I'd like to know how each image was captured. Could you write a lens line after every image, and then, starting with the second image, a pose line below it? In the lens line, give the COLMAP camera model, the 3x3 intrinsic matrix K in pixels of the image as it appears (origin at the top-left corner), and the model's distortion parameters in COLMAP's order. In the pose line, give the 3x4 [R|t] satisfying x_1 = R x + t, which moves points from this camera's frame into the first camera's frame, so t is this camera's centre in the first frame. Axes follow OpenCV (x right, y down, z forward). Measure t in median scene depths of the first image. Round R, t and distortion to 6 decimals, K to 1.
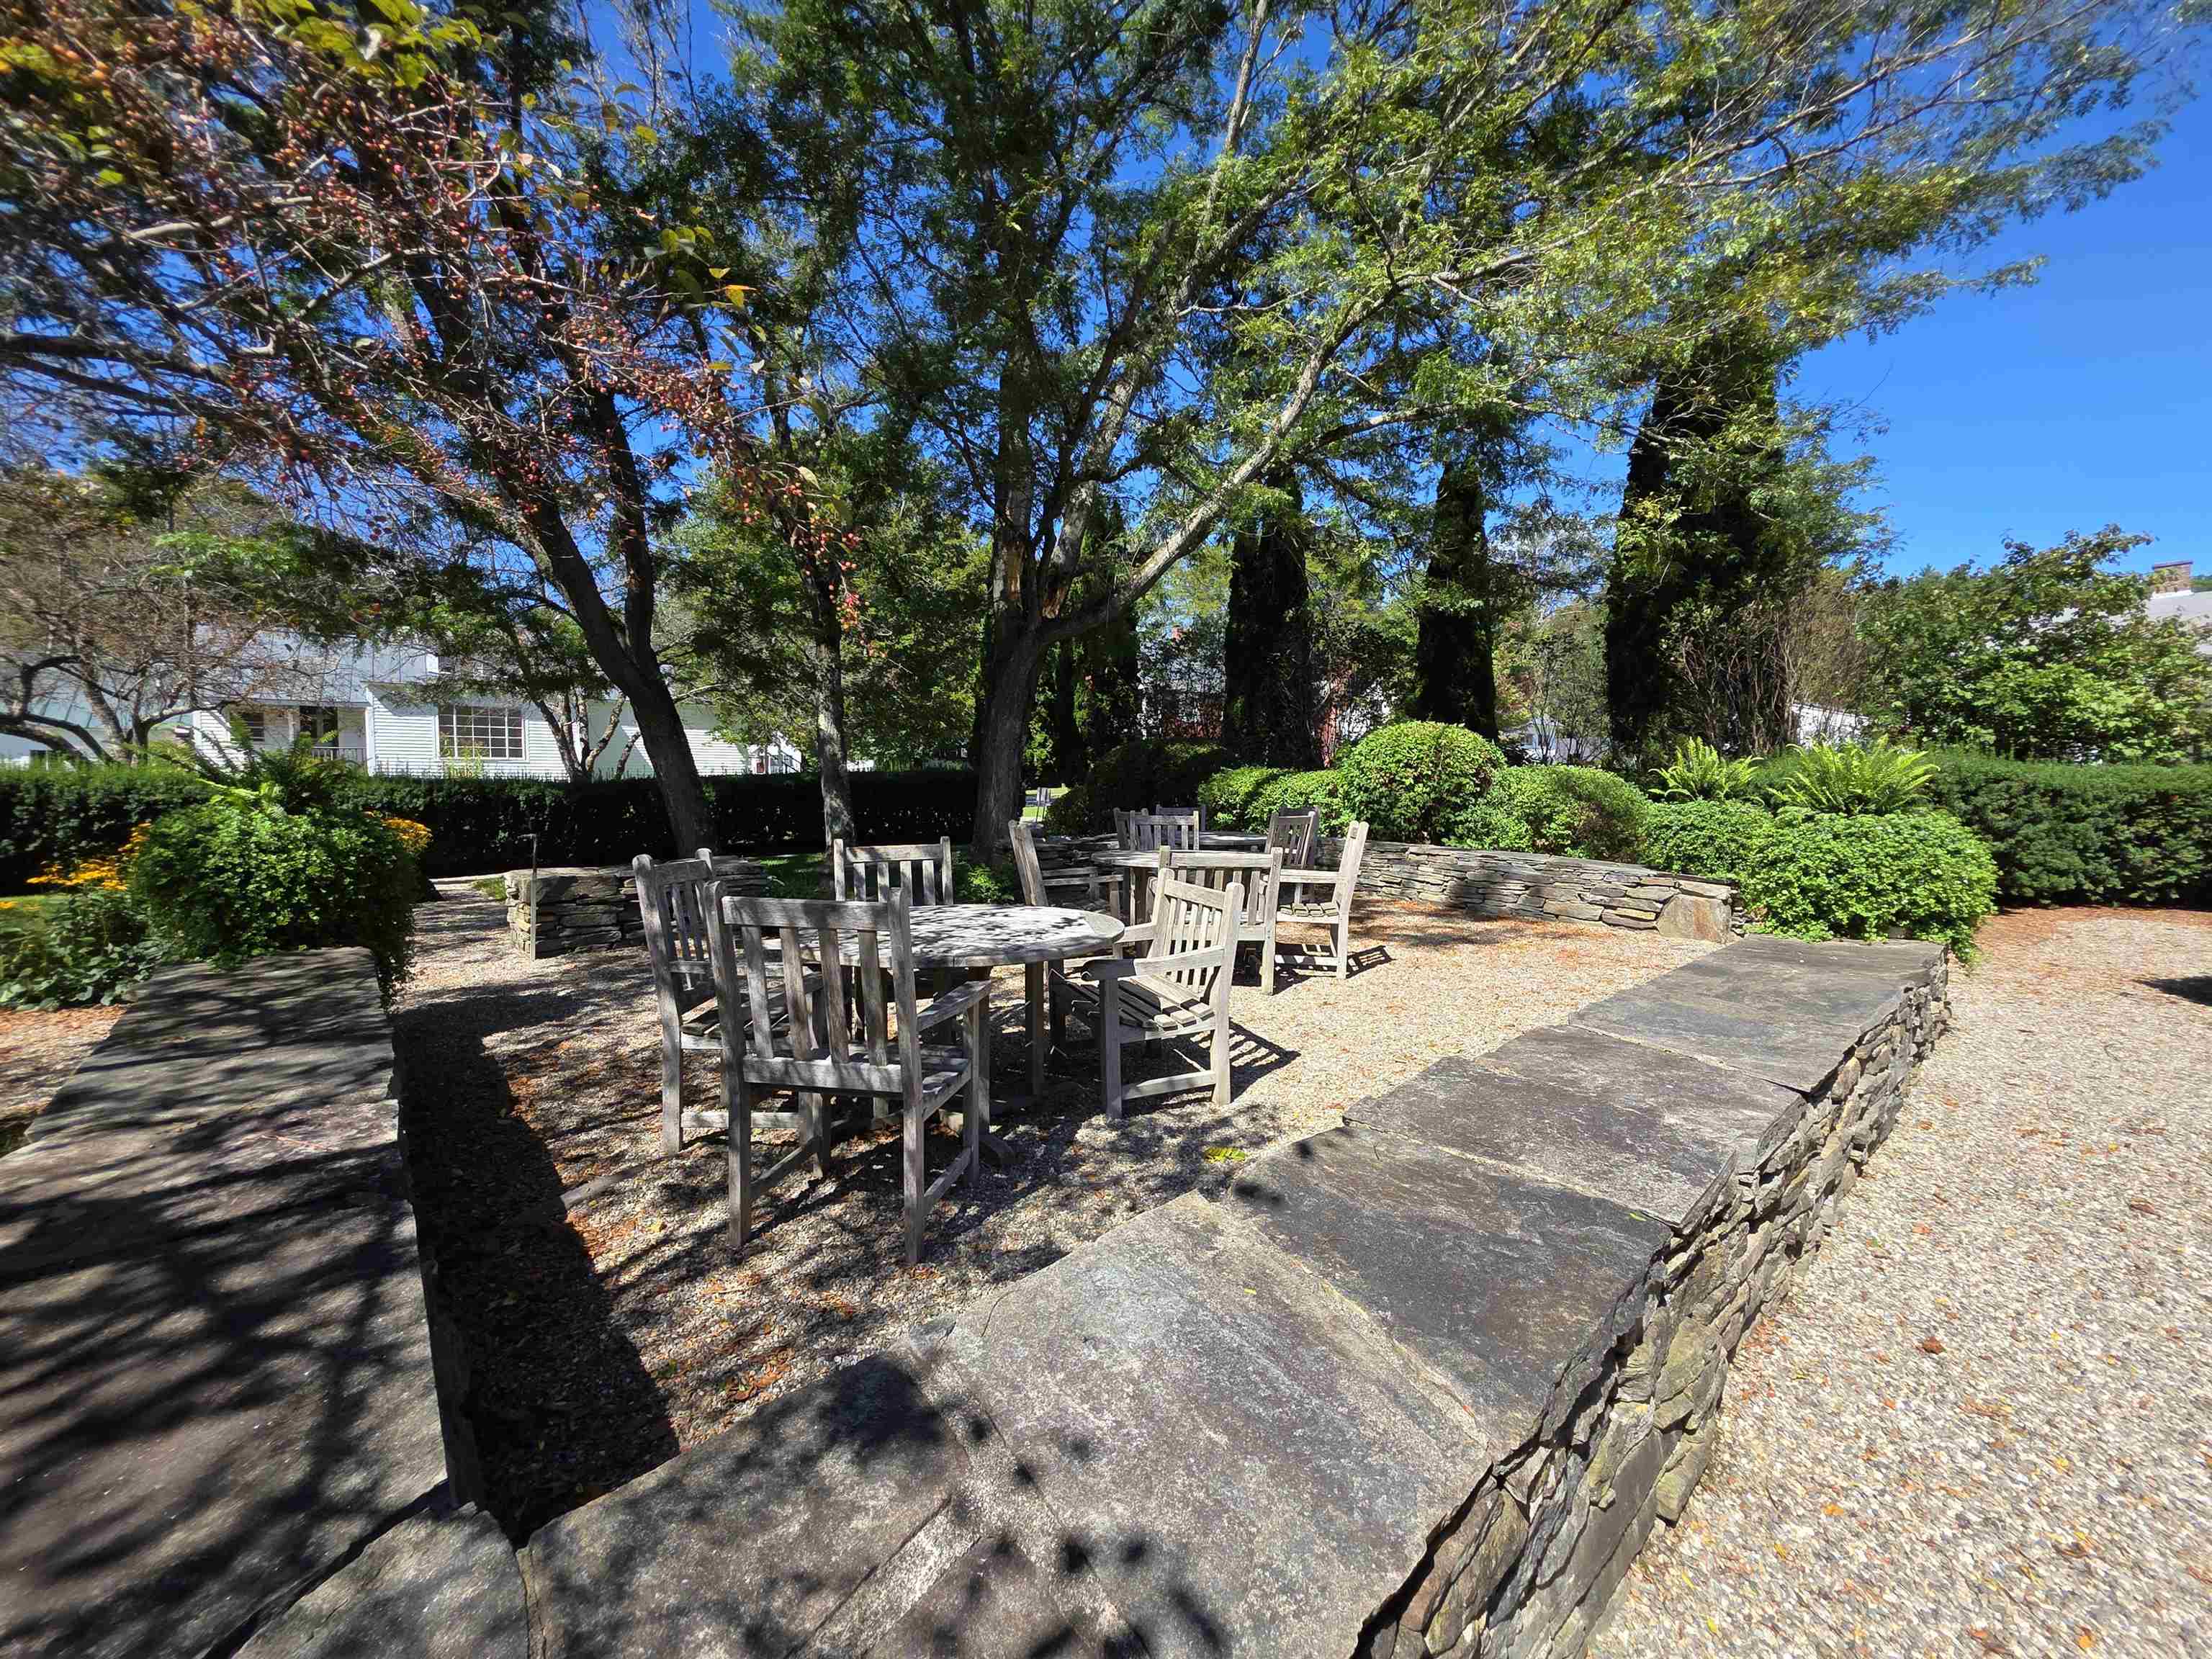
lens RADIAL K [[885.5, 0, 1108.8], [0, 885.5, 825.1], [0, 0, 1]] dist [-0.000266, -0.000177]
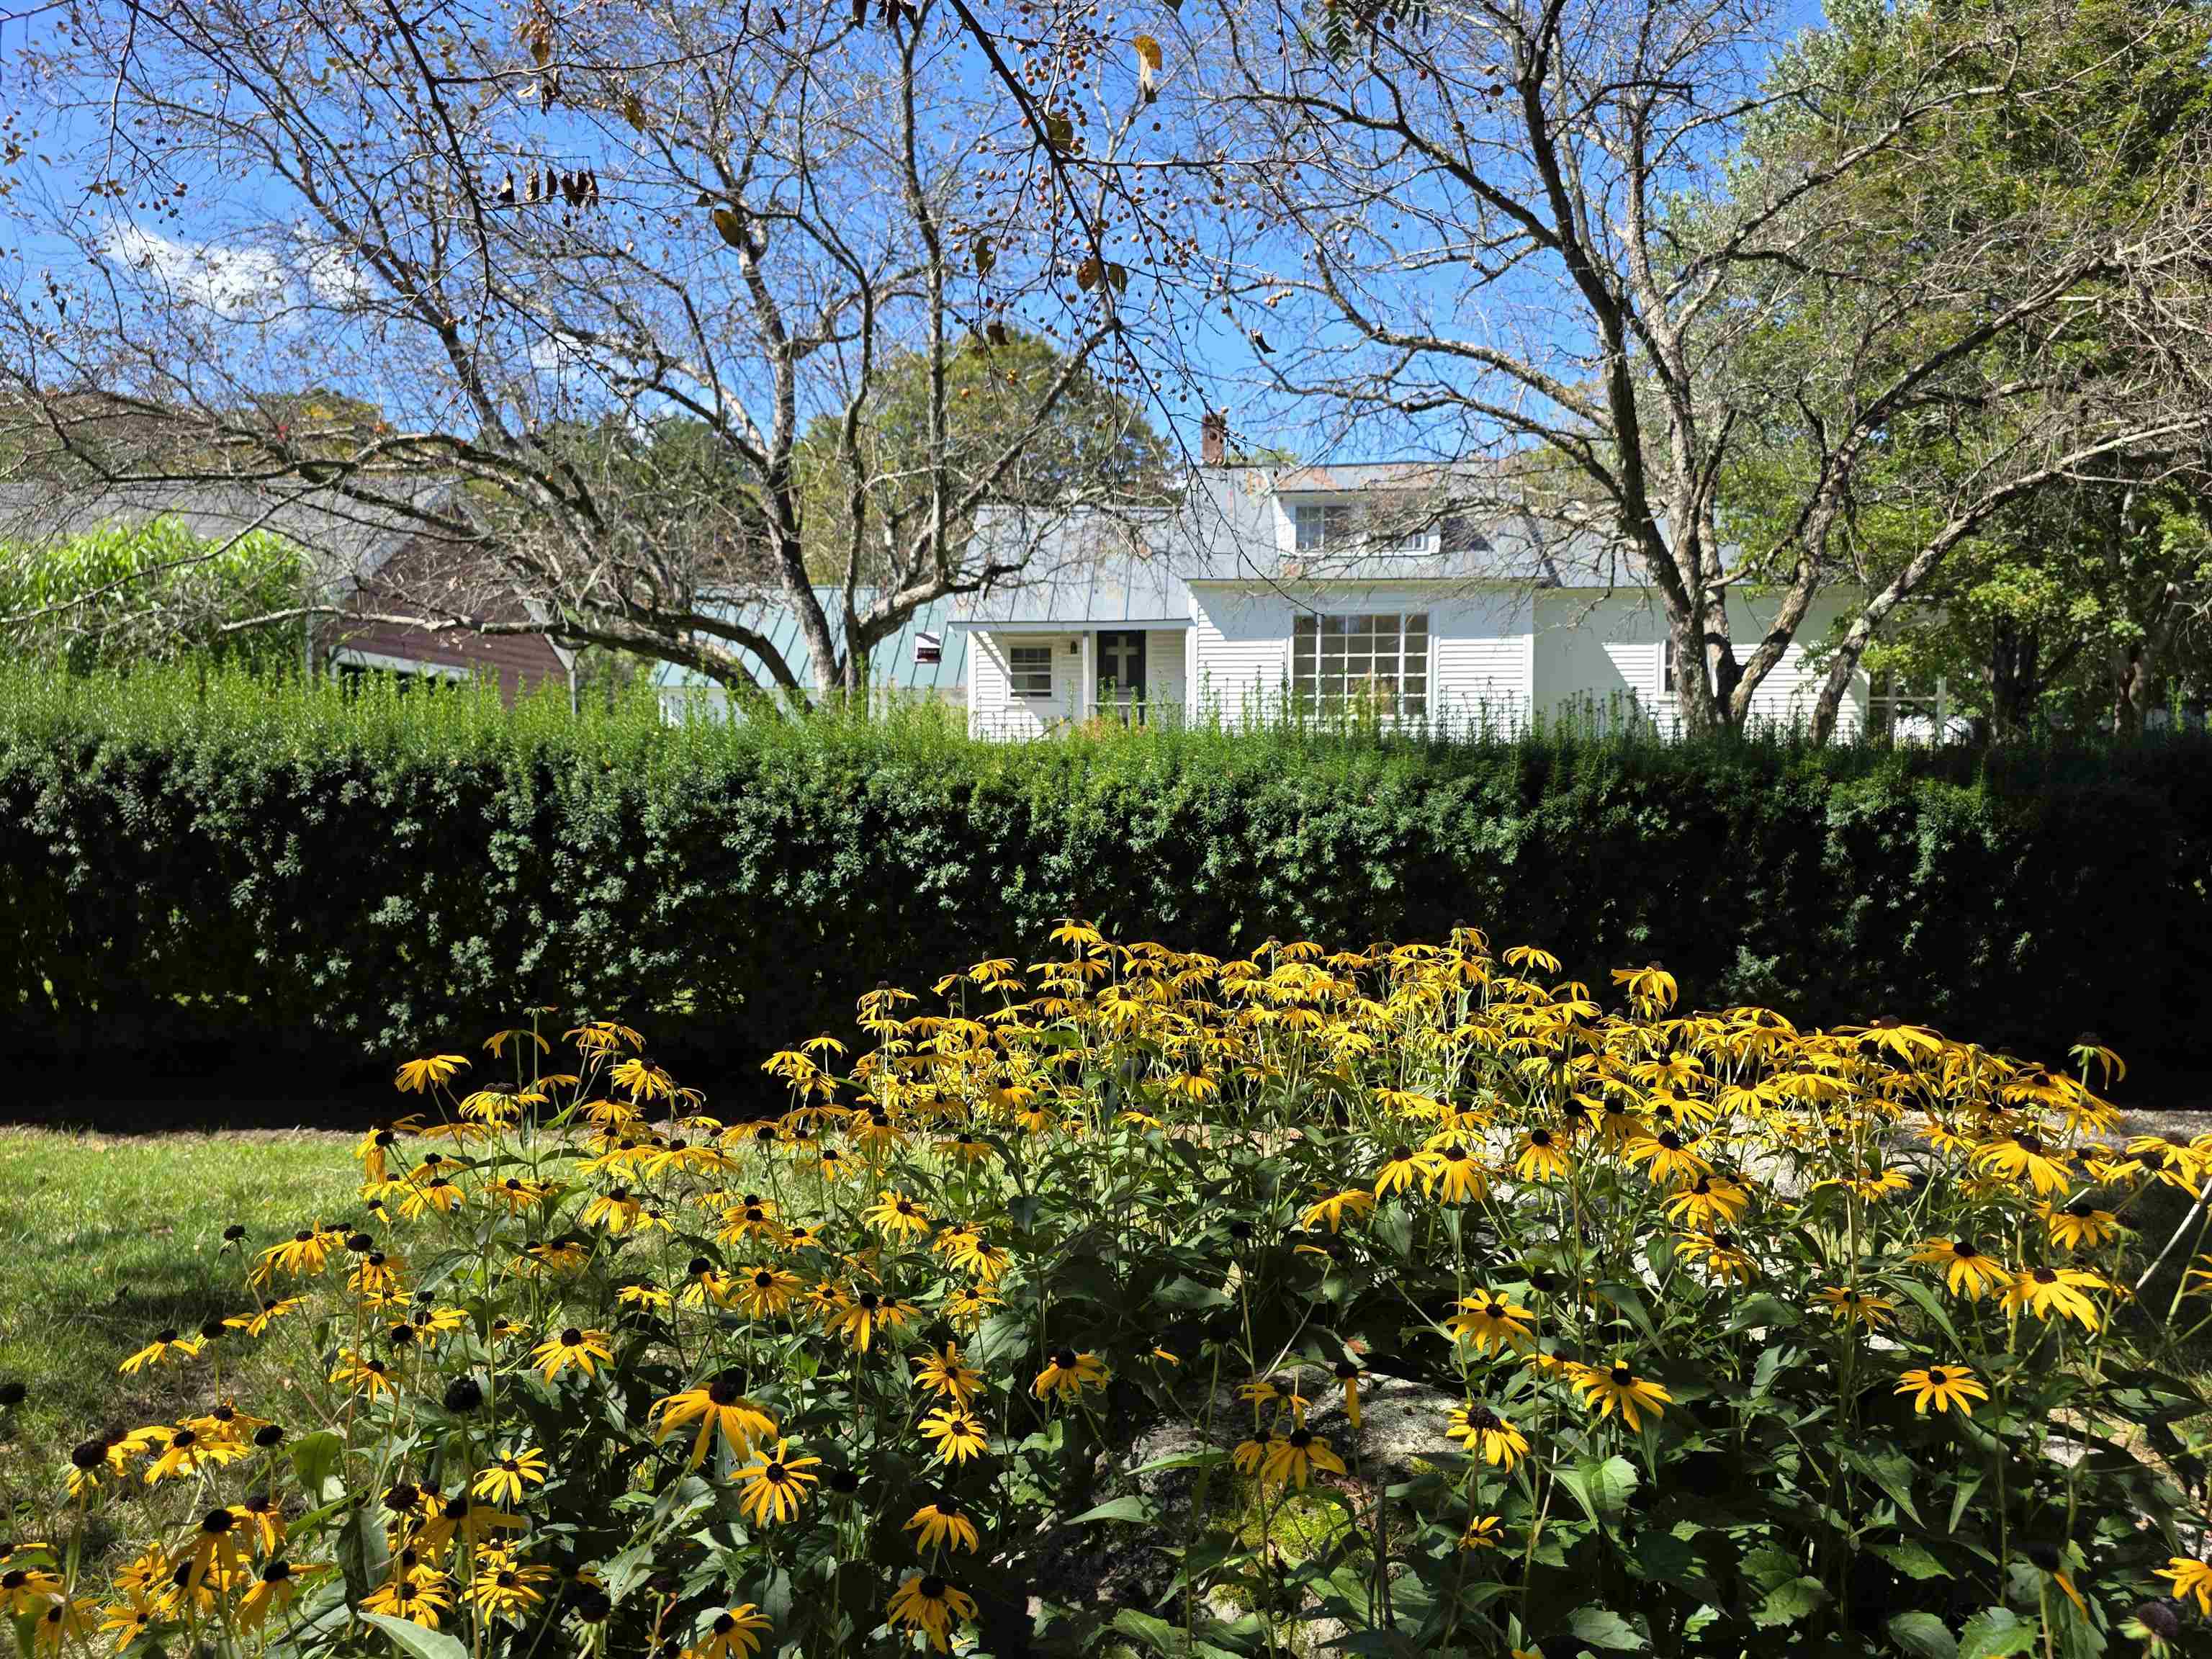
lens RADIAL K [[1484.2, 0, 1106.0], [0, 1484.2, 829.5], [0, 0, 1]] dist [0.037367, -0.021650]
pose [[0.751145, 0.027342, -0.659570, -0.515936], [-0.030667, 0.999508, 0.006510, -0.023203], [0.659424, 0.015337, 0.751615, 0.531952]]
